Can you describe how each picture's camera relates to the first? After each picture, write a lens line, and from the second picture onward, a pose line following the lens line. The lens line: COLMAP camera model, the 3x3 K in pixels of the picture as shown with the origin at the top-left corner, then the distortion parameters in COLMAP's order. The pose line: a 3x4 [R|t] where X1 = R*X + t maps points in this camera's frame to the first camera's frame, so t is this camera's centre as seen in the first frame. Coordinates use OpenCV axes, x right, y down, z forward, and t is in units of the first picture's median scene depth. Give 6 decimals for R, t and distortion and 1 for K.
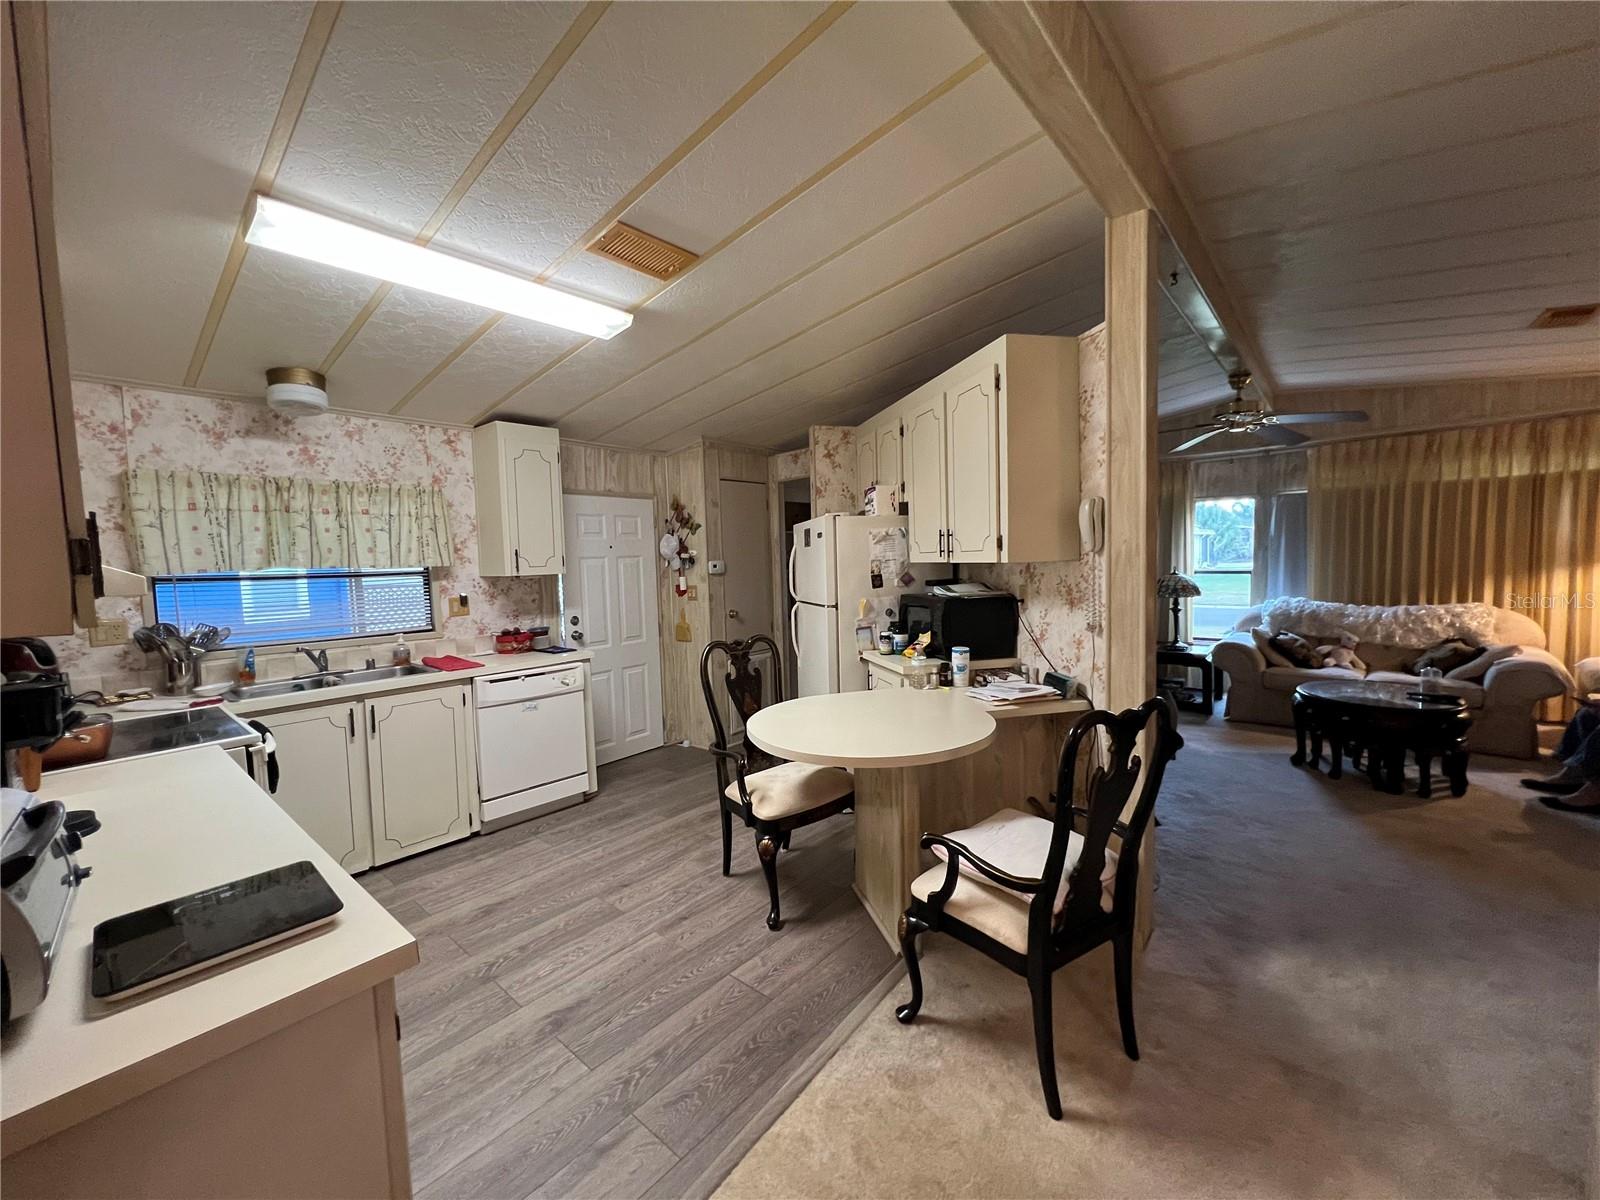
lens RADIAL K [[641.8, 0, 794.7], [0, 641.8, 595.7], [0, 0, 1]] dist [-0.003148, 0.000187]
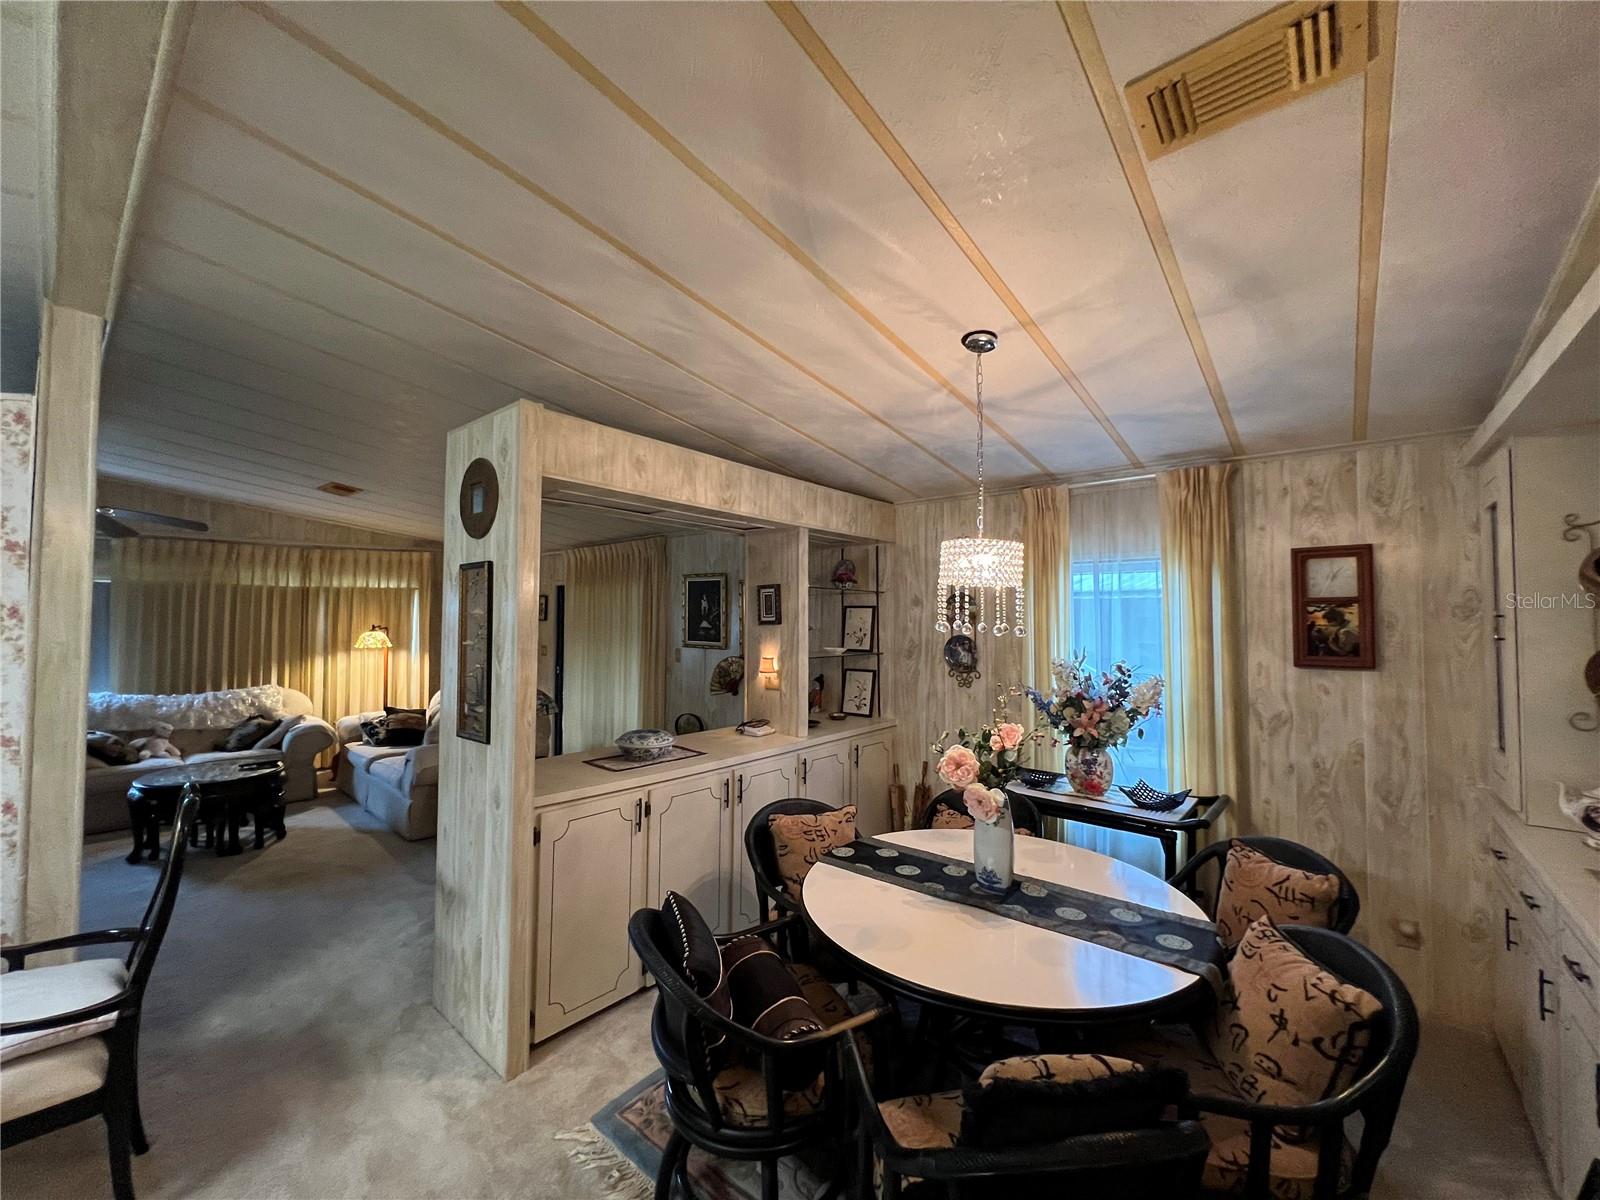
lens RADIAL K [[638.8, 0, 794.9], [0, 638.8, 600.1], [0, 0, 1]] dist [-0.000667, 0.000744]
pose [[-0.007462, 0.064225, 0.997908, -0.194268], [0.062394, 0.996021, -0.063637, -0.010448], [-0.998024, 0.061788, -0.011440, -0.021353]]
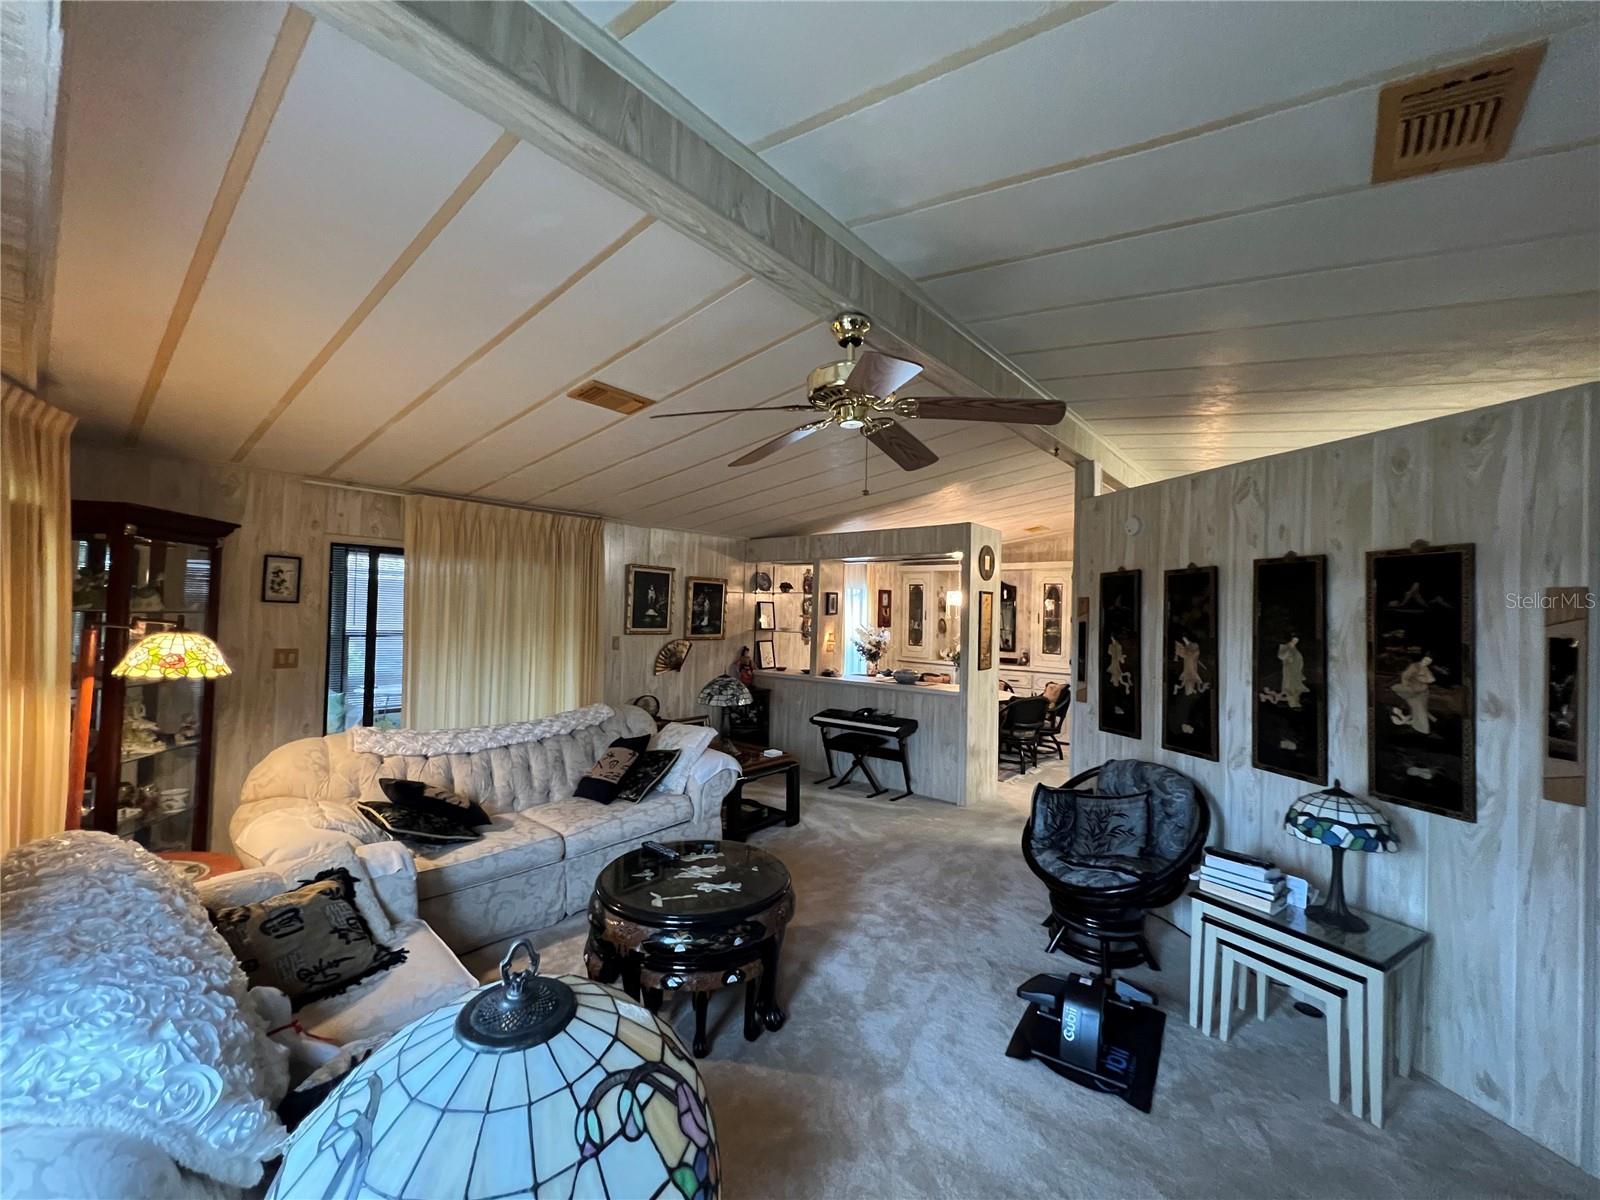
lens RADIAL K [[641.8, 0, 795.7], [0, 641.8, 603.0], [0, 0, 1]] dist [-0.003148, 0.000187]
pose [[-0.999705, 0.008544, -0.022743, 0.669382], [0.007286, 0.998469, 0.054831, -0.131783], [0.023177, 0.054649, -0.998237, 1.352131]]
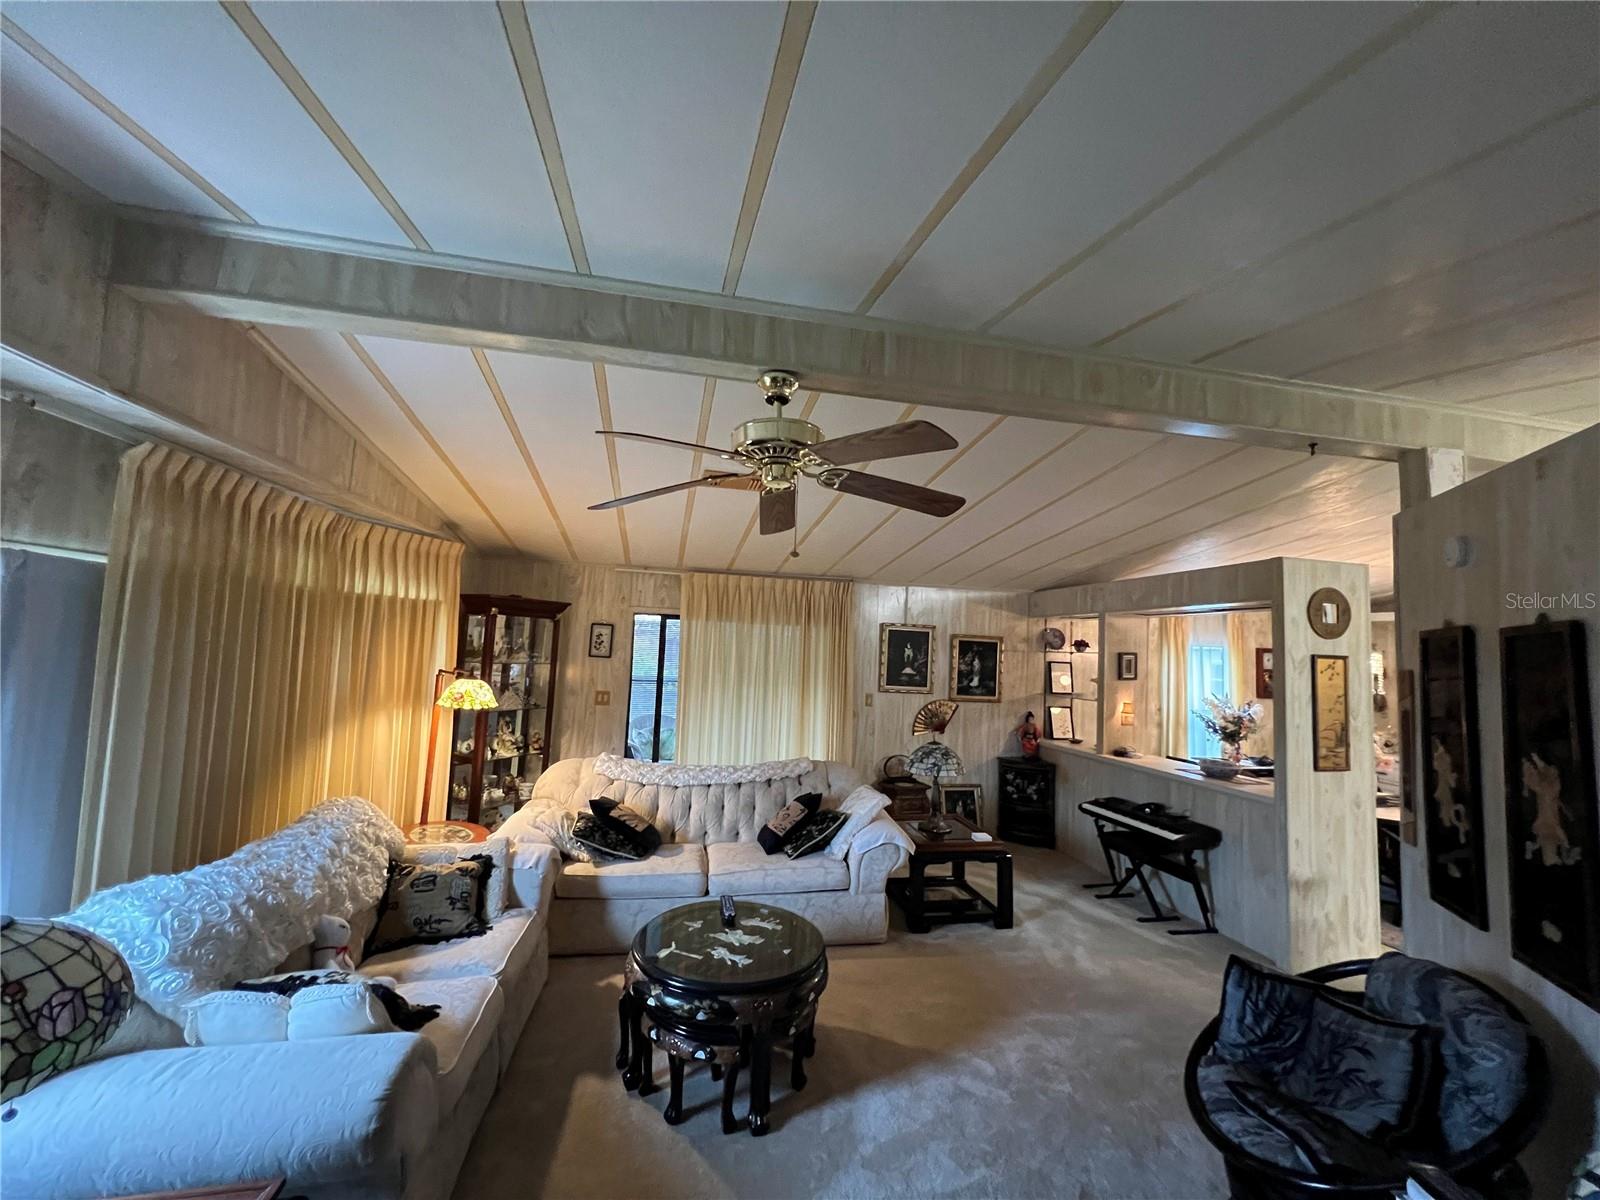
lens RADIAL K [[638.8, 0, 795.1], [0, 638.8, 603.0], [0, 0, 1]] dist [-0.000667, 0.000744]
pose [[-0.802775, 0.042328, 0.594778, 0.362699], [0.024621, 0.998980, -0.037863, -0.137017], [-0.595774, -0.015751, -0.802998, 1.229584]]
